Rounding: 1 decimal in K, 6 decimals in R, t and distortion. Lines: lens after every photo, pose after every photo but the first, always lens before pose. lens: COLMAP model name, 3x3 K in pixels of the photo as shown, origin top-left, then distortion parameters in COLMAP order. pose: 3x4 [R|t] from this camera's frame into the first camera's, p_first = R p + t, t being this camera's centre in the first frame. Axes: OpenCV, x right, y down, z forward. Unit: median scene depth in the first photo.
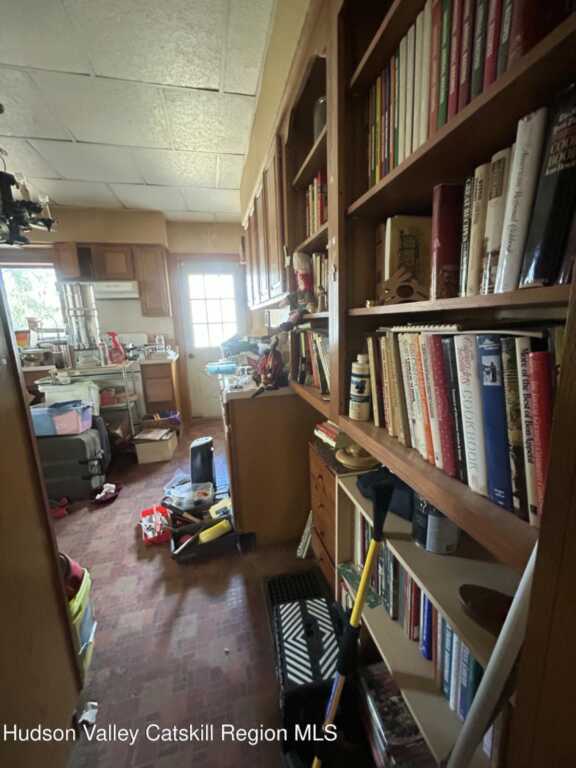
lens RADIAL K [[322.1, 0, 293.2], [0, 322.1, 384.7], [0, 0, 1]] dist [-0.000734, -0.000068]
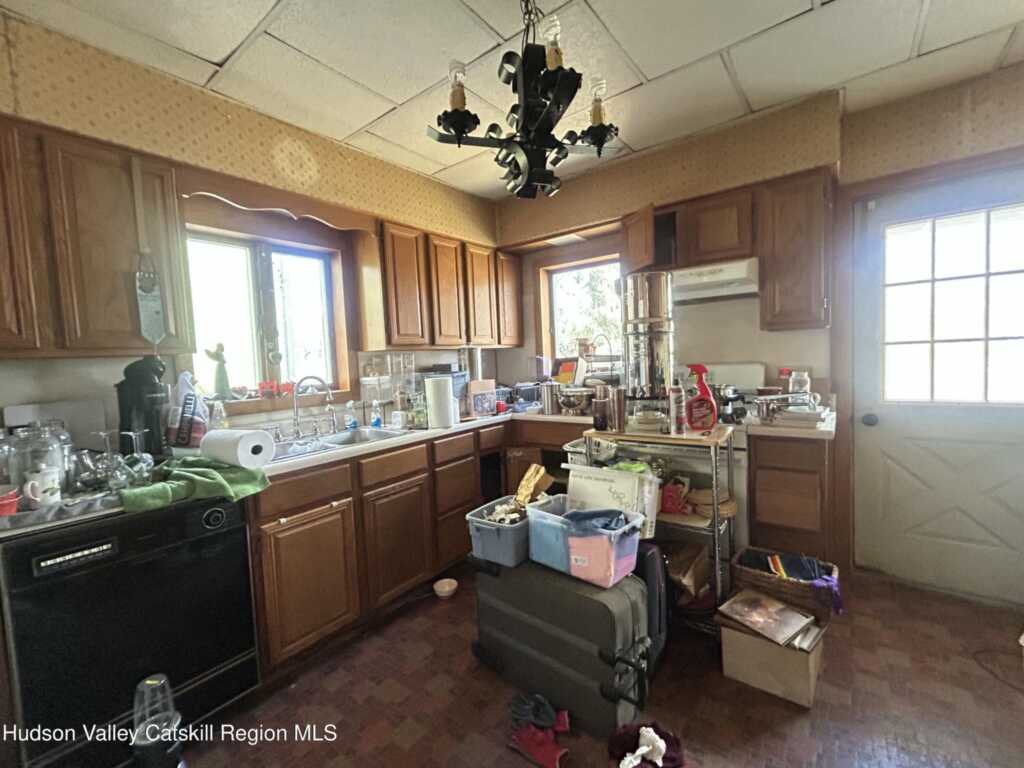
lens RADIAL K [[429.5, 0, 512.0], [0, 429.5, 384.0], [0, 0, 1]] dist [-0.000734, -0.000068]
pose [[0.624648, 0.055357, -0.778942, -0.225289], [-0.124347, 0.991808, -0.029232, -0.077710], [0.770943, 0.115119, 0.626415, 0.371550]]
